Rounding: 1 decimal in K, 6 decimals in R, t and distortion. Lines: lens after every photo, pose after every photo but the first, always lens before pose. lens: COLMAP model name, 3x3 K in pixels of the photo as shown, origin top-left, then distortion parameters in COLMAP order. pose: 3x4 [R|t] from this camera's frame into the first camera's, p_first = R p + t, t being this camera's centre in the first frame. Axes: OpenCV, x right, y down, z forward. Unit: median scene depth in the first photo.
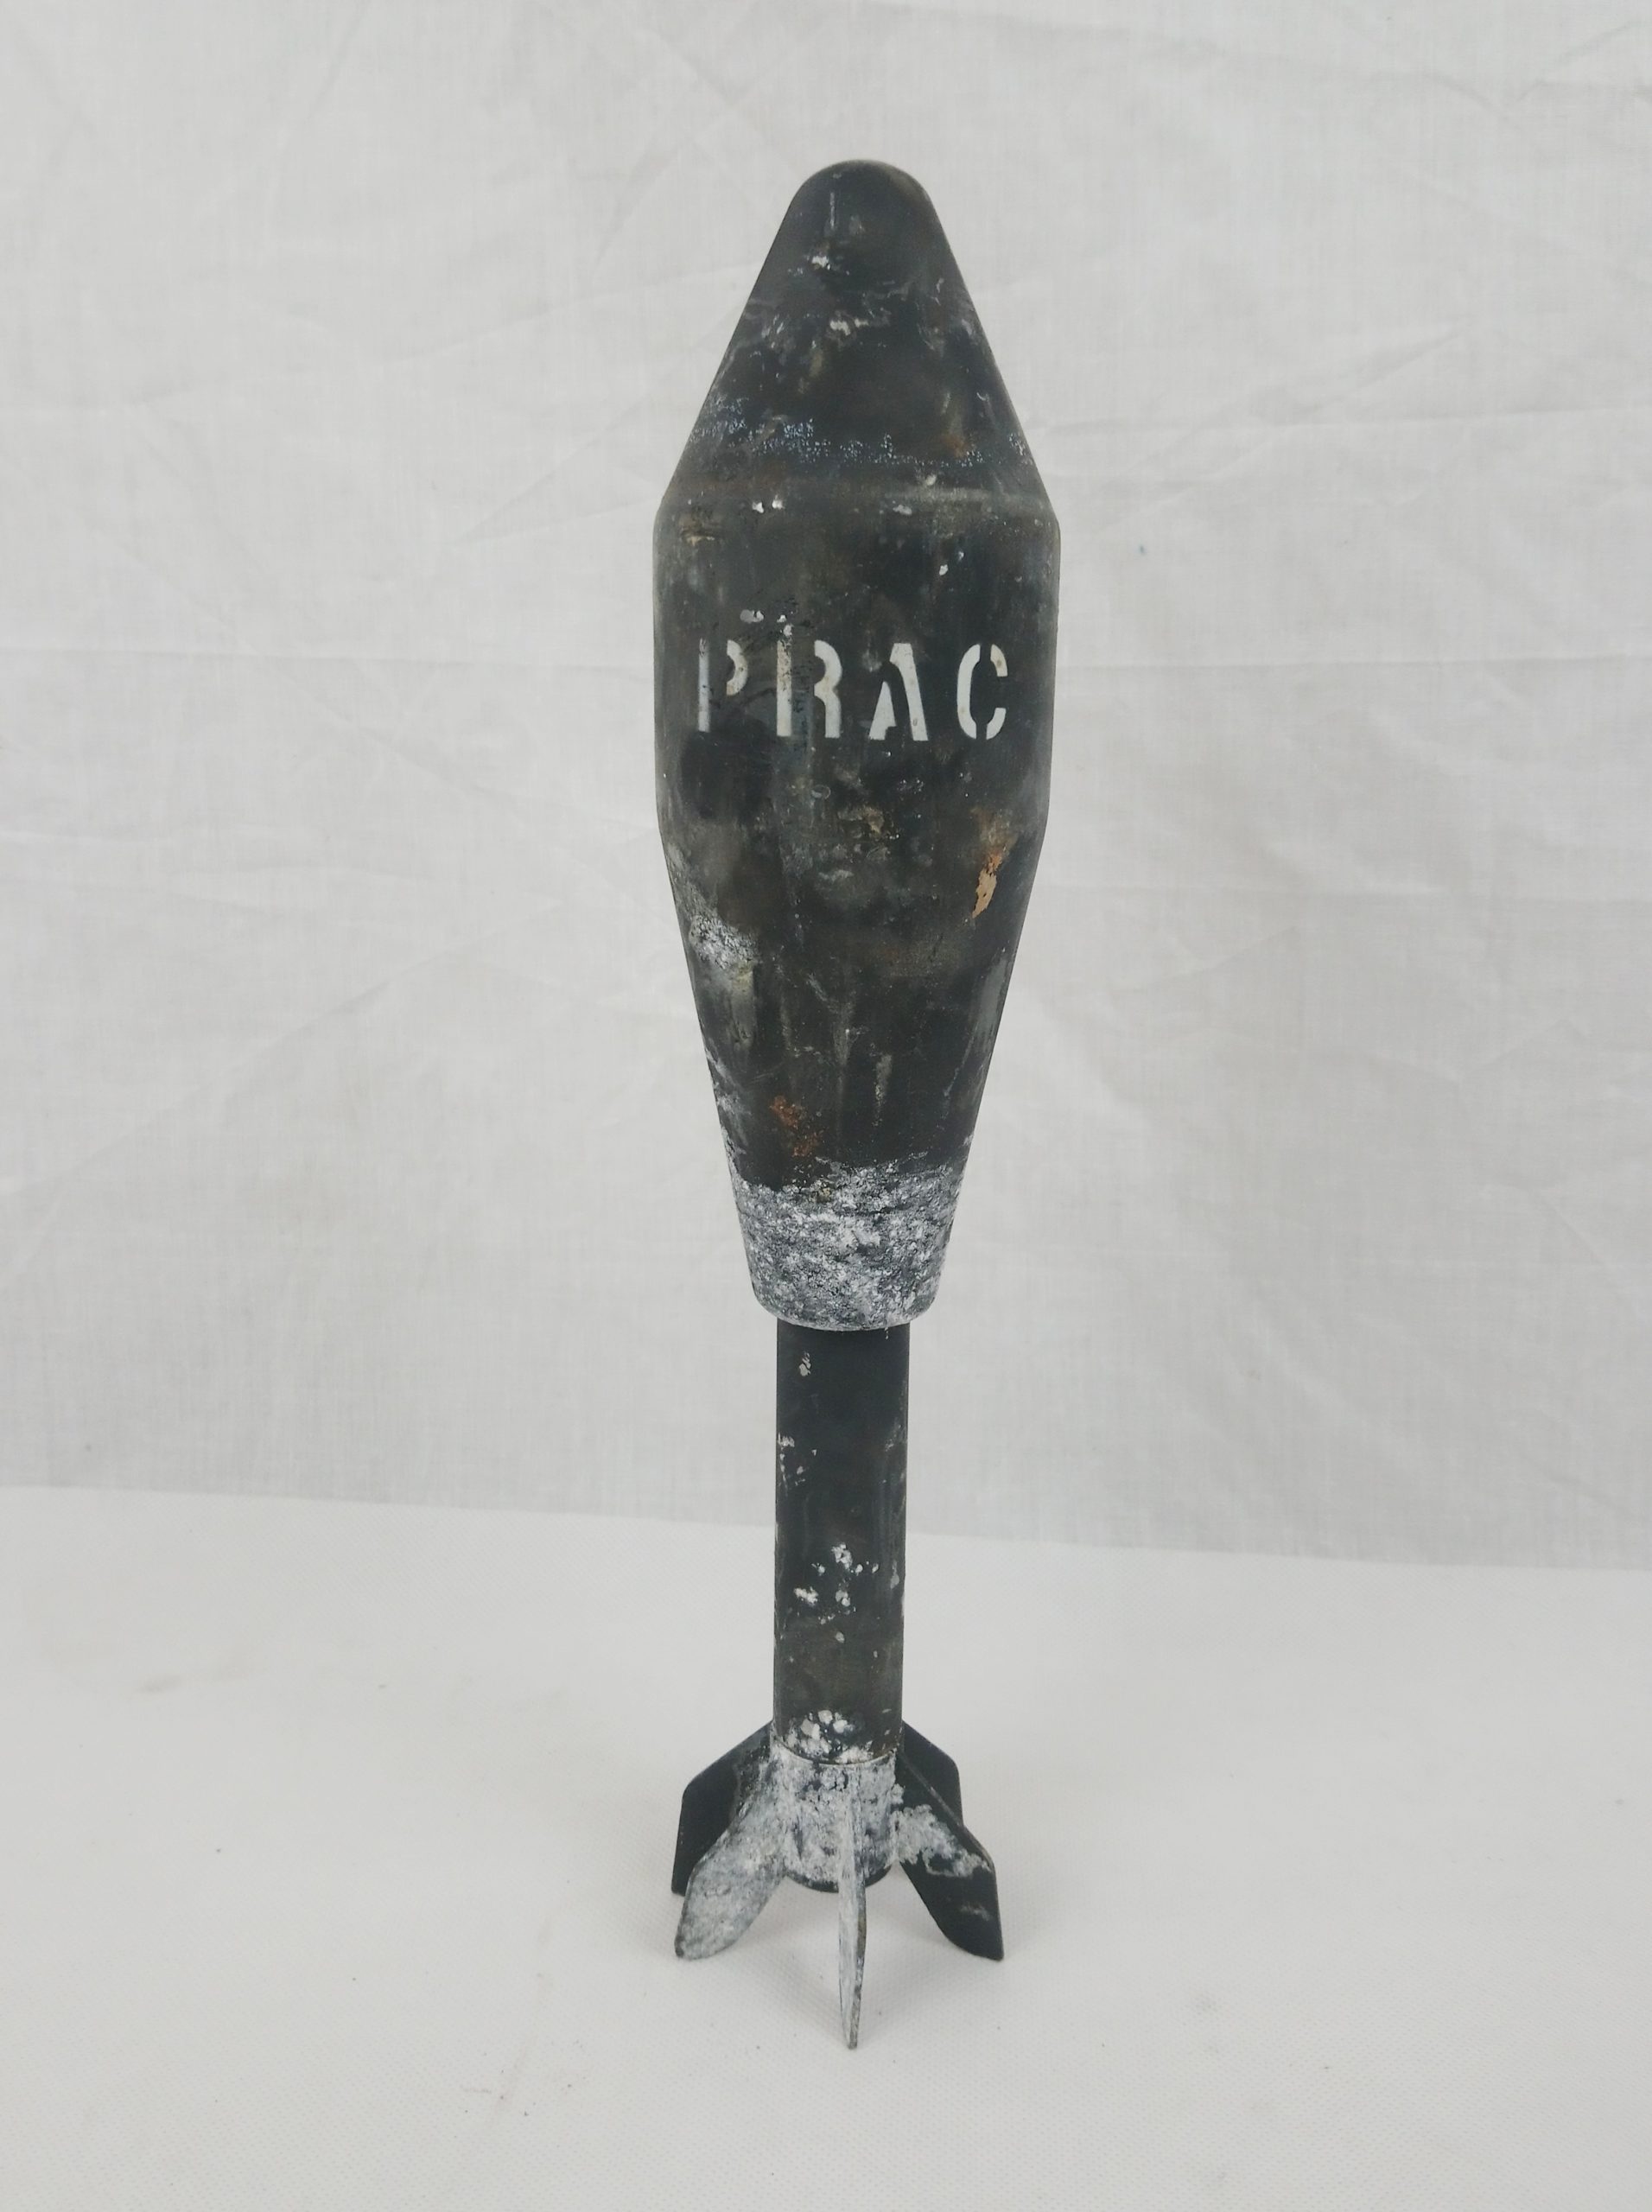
lens RADIAL K [[1373.2, 0, 816.4], [0, 1373.2, 1107.1], [0, 0, 1]] dist [-0.000868, -0.001553]
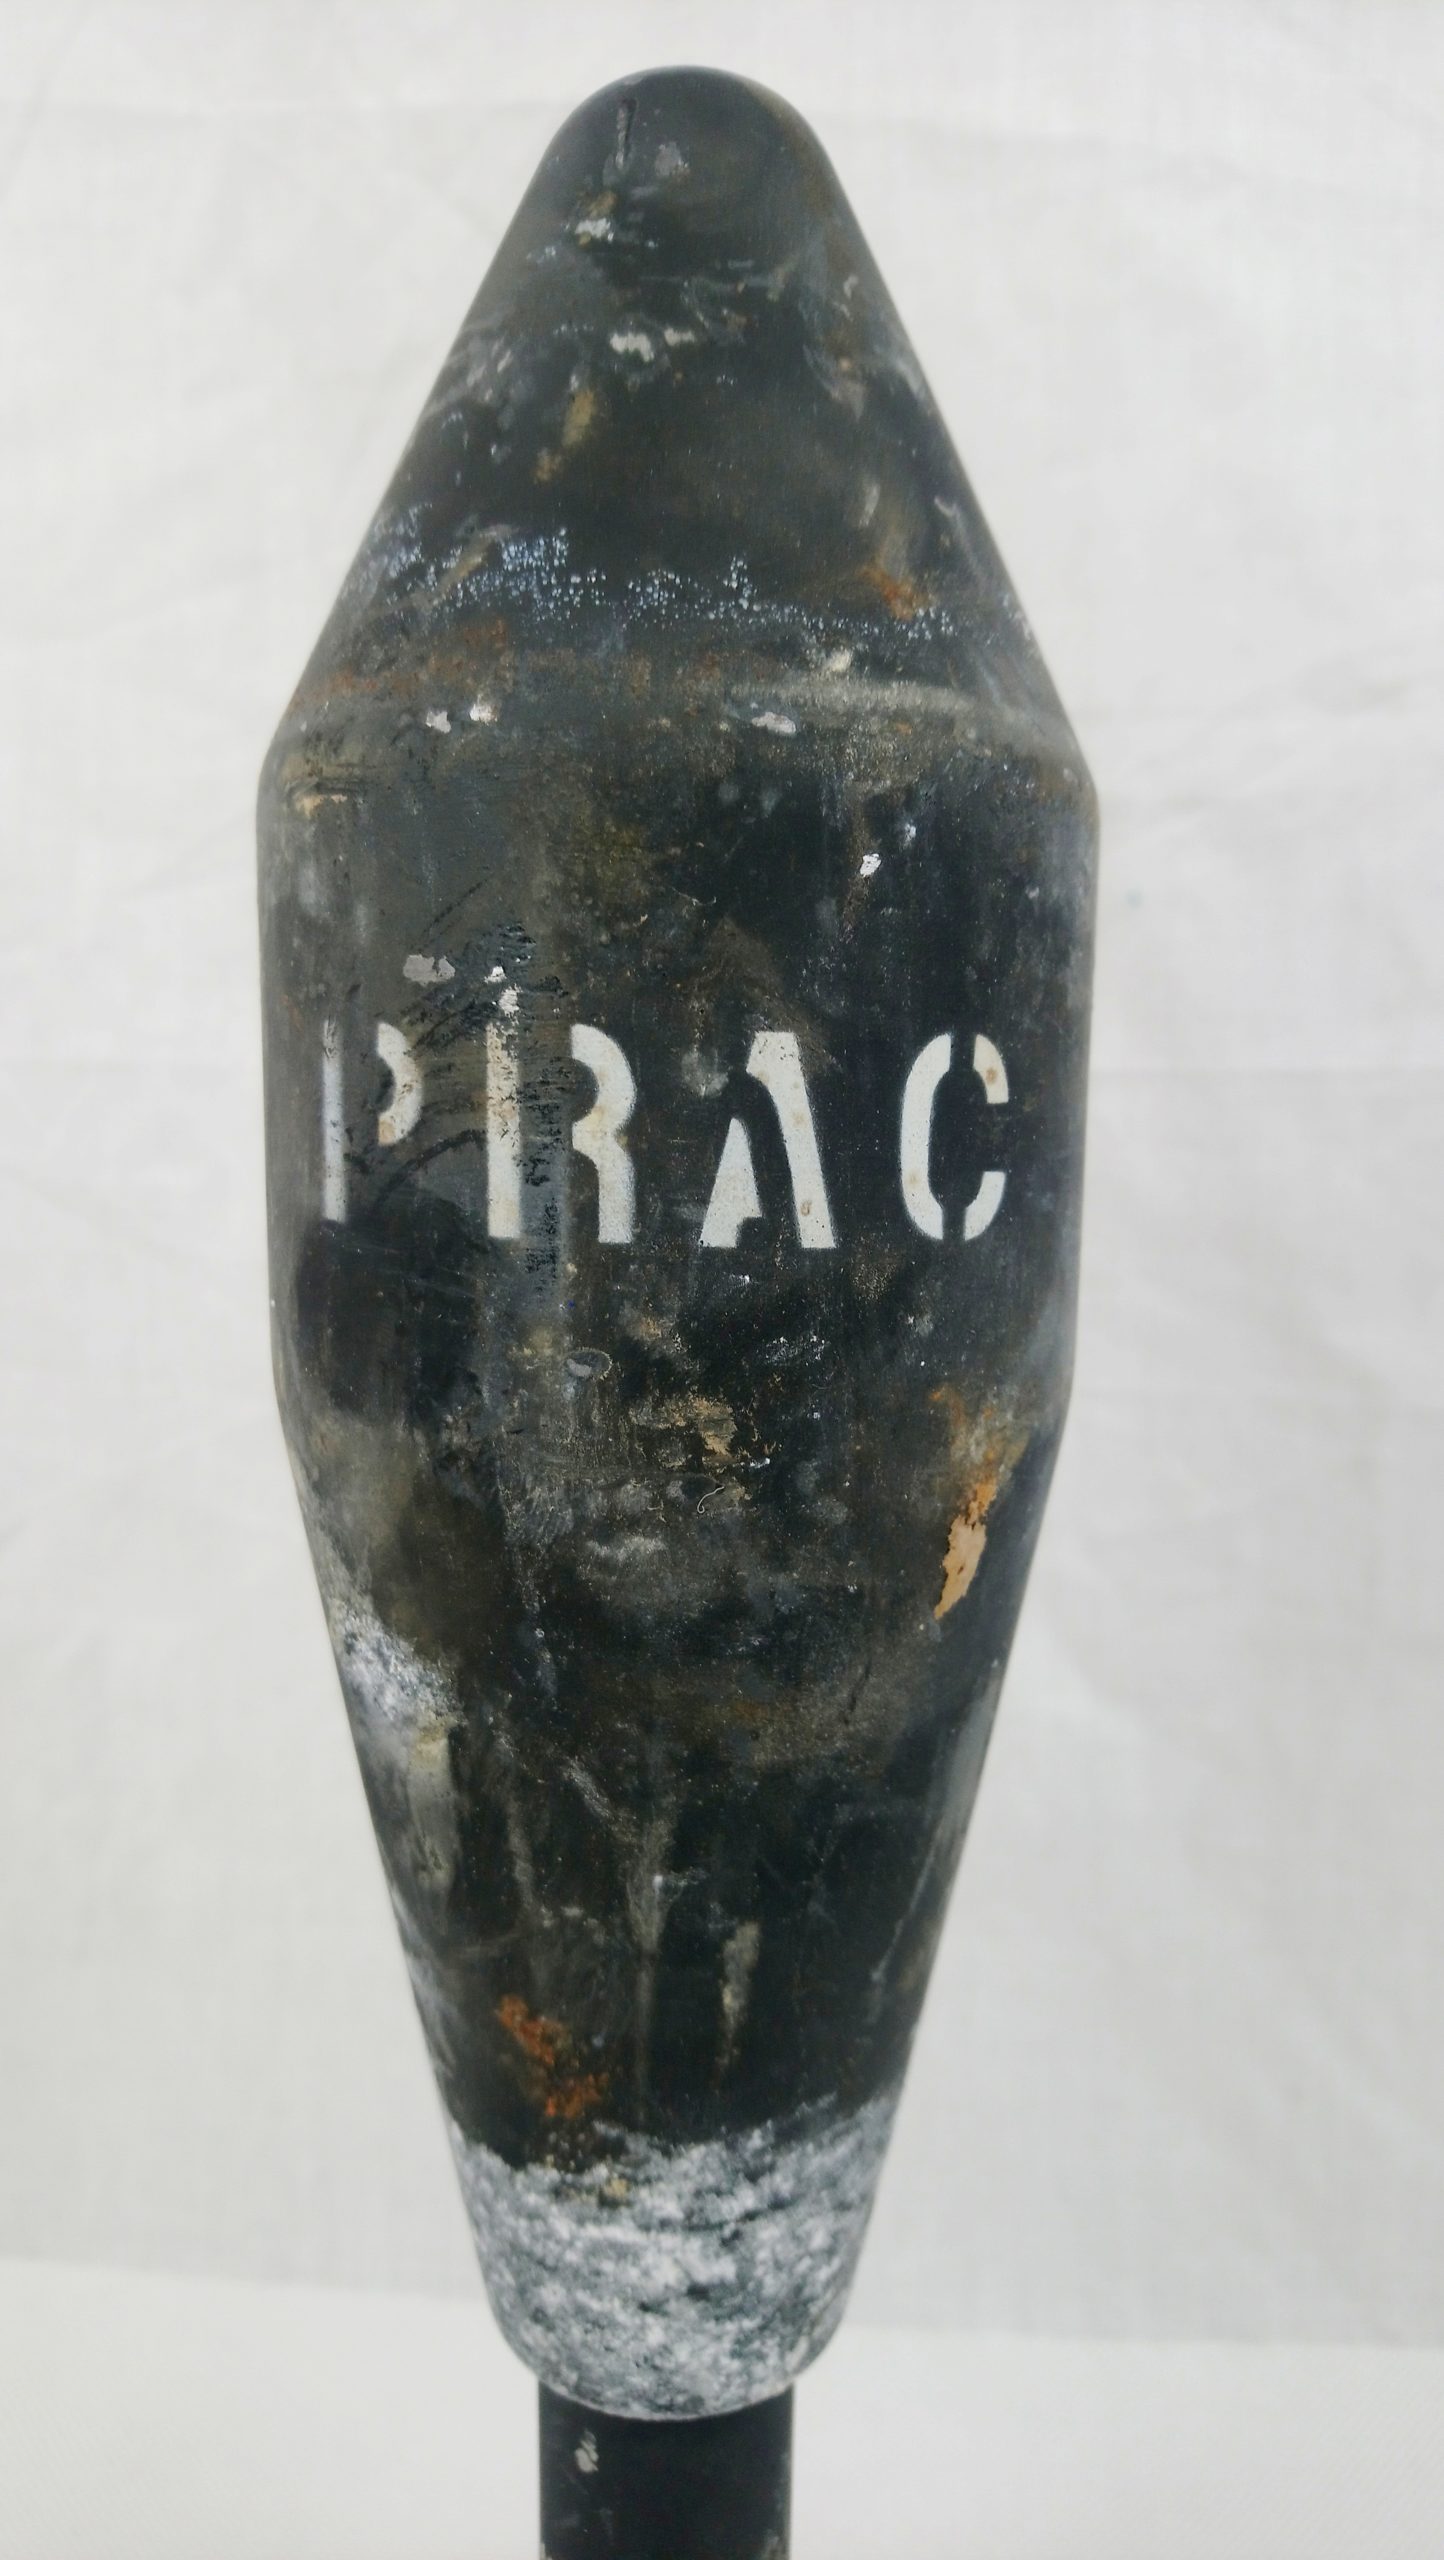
lens RADIAL K [[1042.8, 0, 722.0], [0, 1042.8, 1280.0], [0, 0, 1]] dist [0.001159, -0.000020]
pose [[0.999886, -0.000702, 0.015106, 0.041177], [0.002188, 0.995128, -0.098571, -0.230316], [-0.014963, 0.098593, 0.995015, 0.690067]]
